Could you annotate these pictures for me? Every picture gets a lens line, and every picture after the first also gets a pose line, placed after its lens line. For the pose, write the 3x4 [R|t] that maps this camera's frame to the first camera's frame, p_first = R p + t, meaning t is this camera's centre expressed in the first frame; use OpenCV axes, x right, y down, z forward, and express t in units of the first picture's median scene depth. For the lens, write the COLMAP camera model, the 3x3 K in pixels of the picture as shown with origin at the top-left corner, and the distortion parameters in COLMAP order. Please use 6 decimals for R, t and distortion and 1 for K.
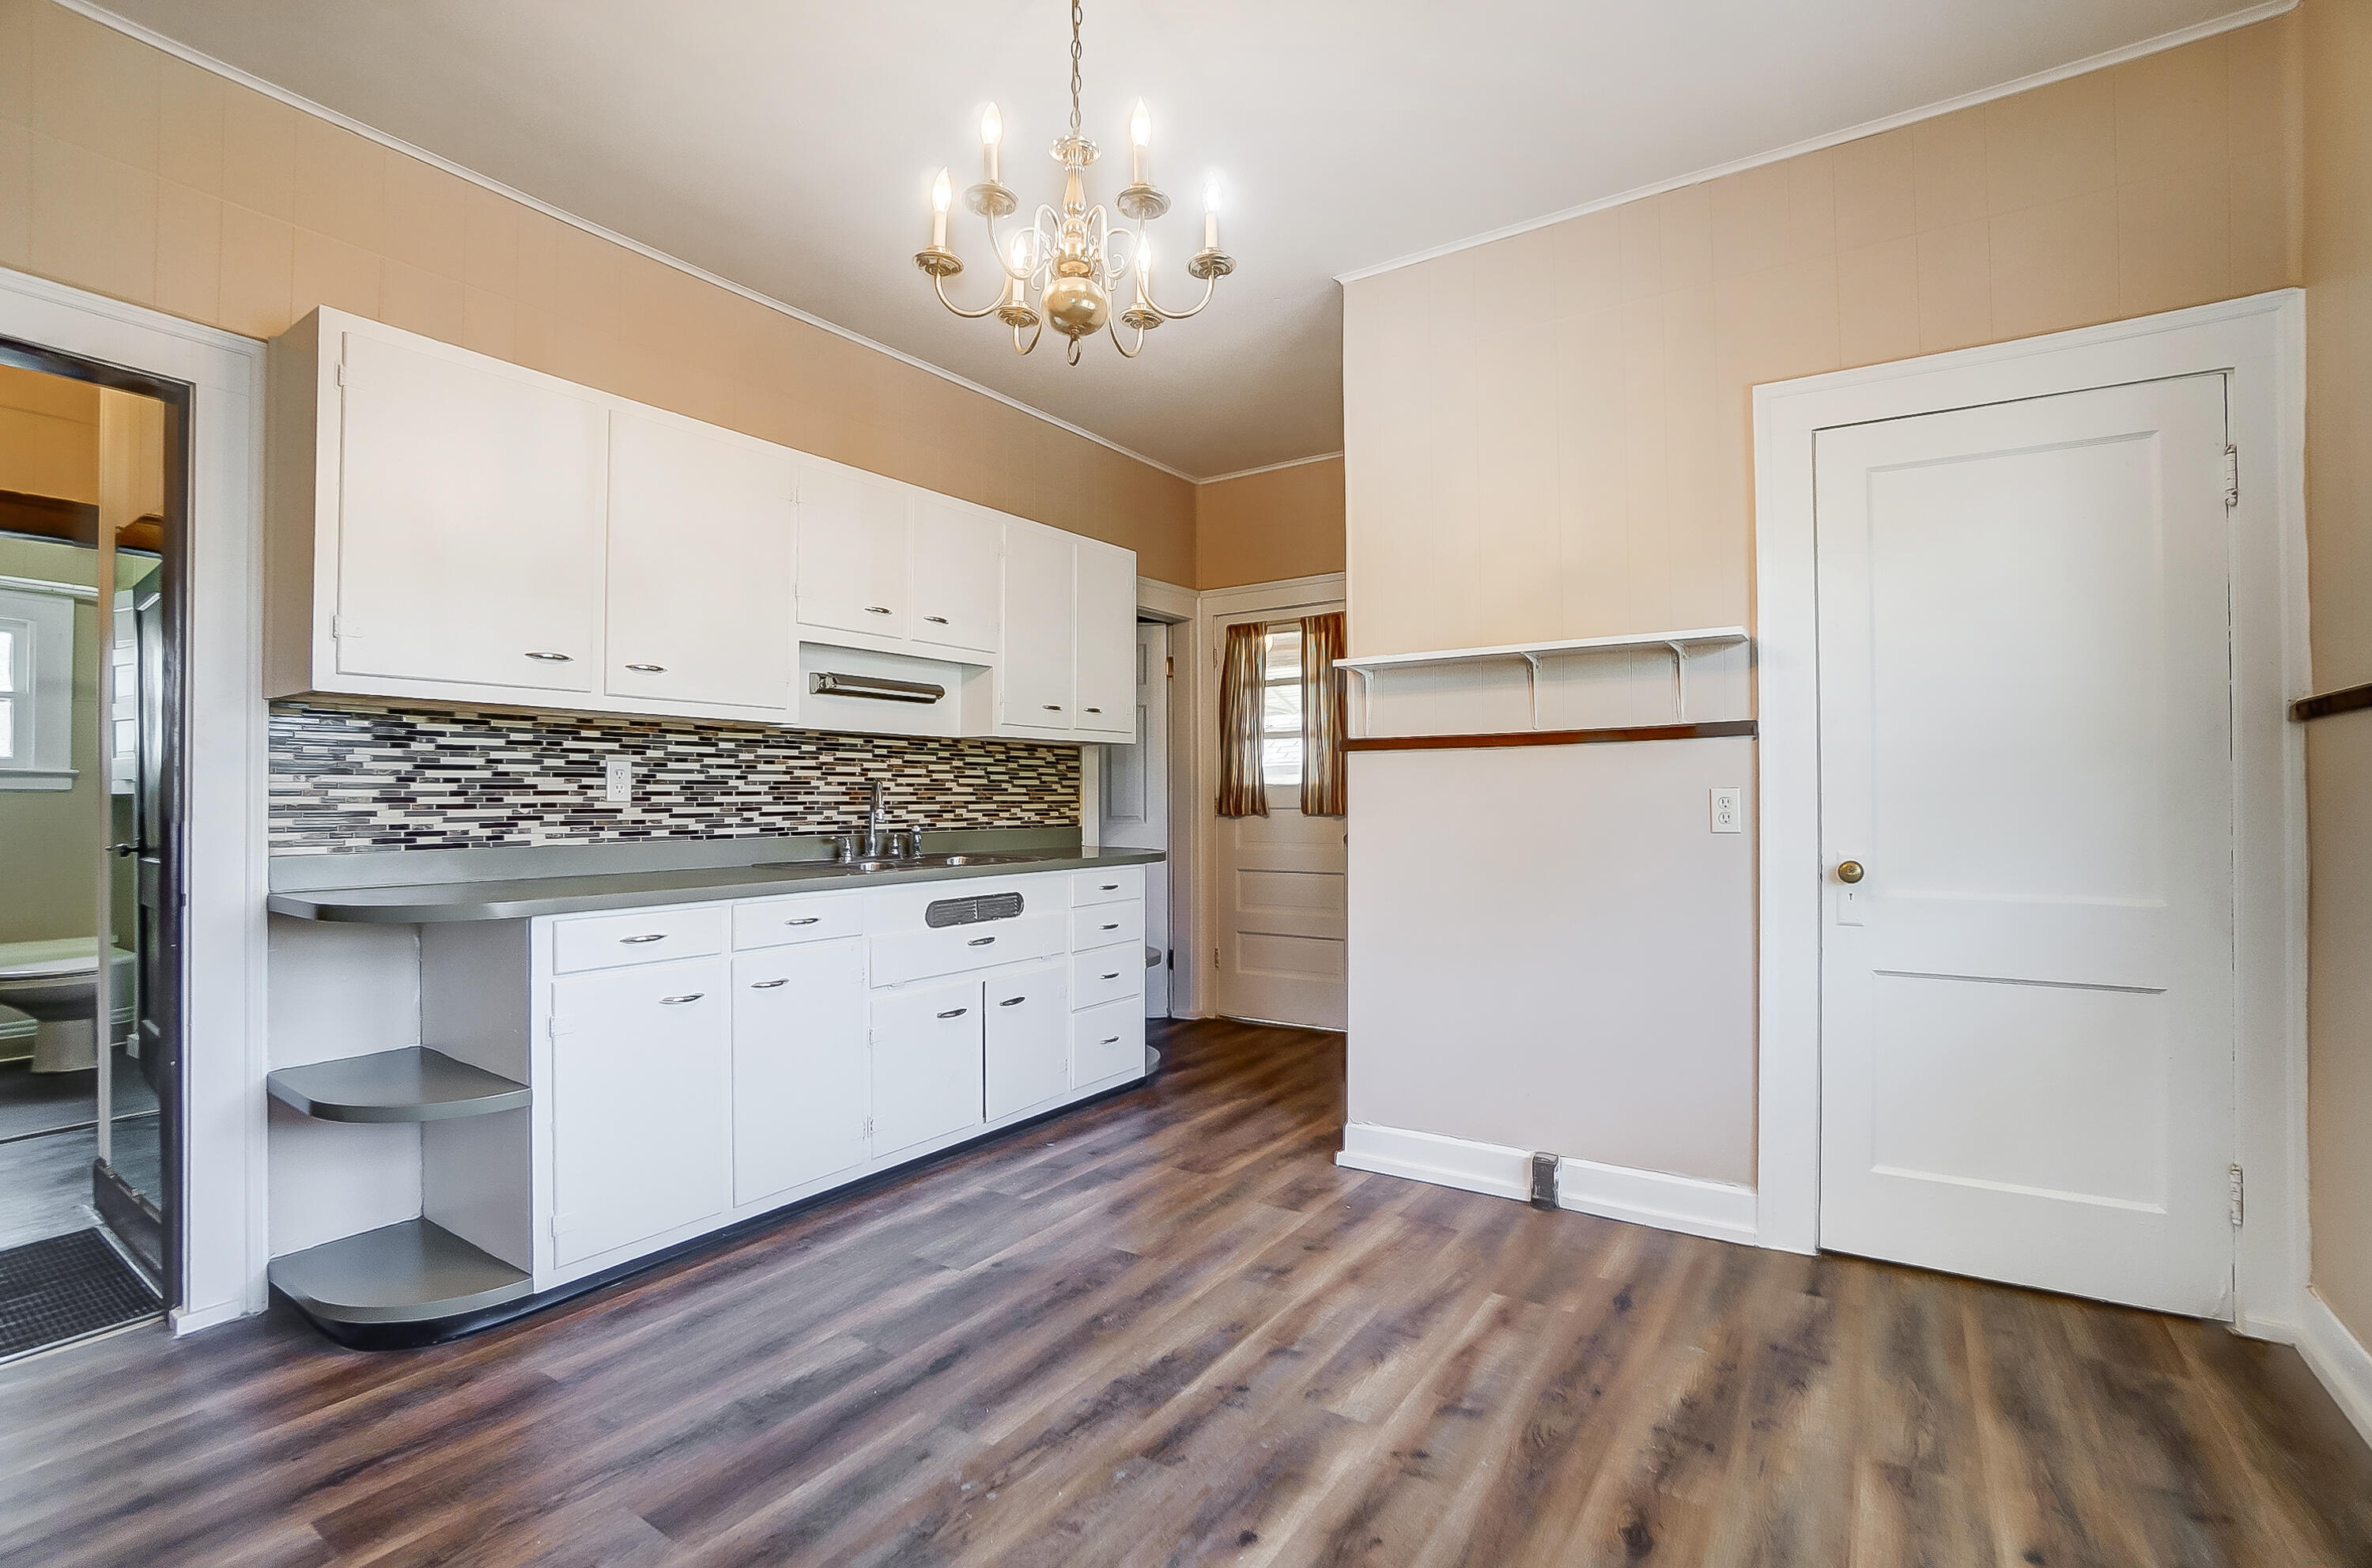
lens RADIAL K [[1064.4, 0, 1186.0], [0, 1064.4, 784.0], [0, 0, 1]] dist [-0.030443, 0.000226]
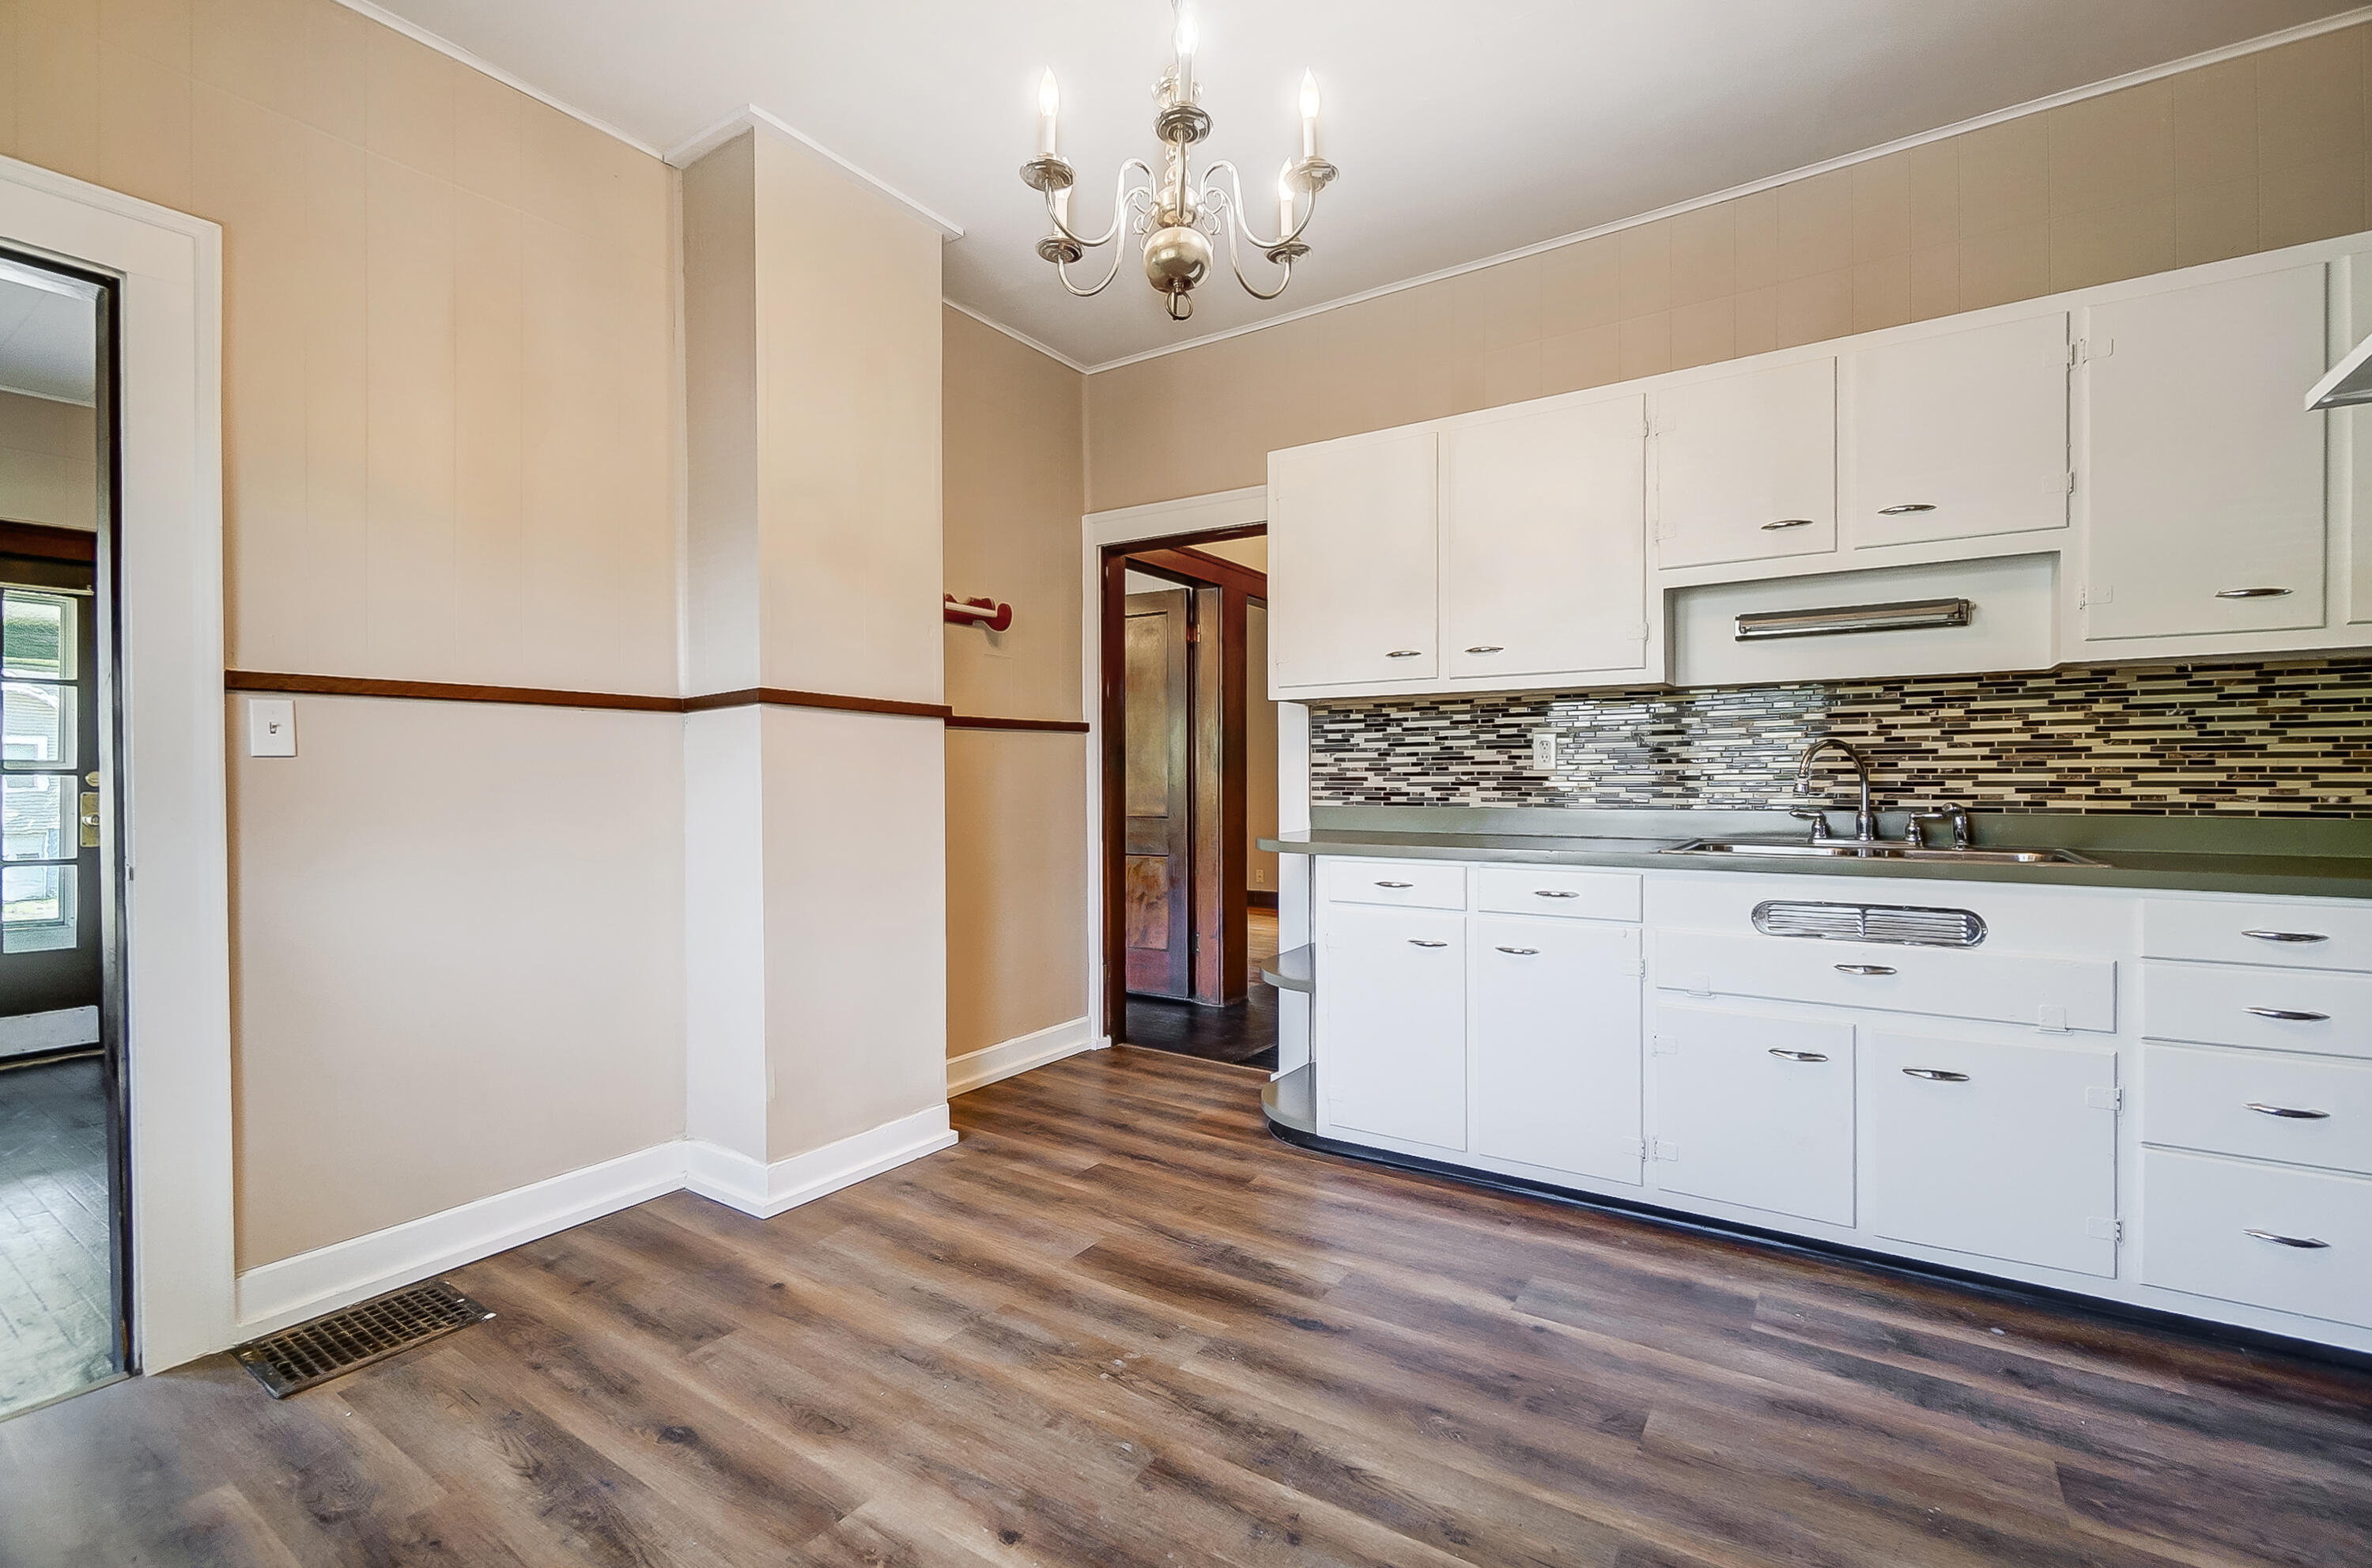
lens RADIAL K [[1043.0, 0, 1186.0], [0, 1043.0, 784.0], [0, 0, 1]] dist [-0.003742, 0.000183]
pose [[0.009711, 0.014992, -0.999840, 0.578508], [0.020630, 0.999672, 0.015190, 0.007585], [0.999740, -0.020774, 0.009399, 0.664797]]
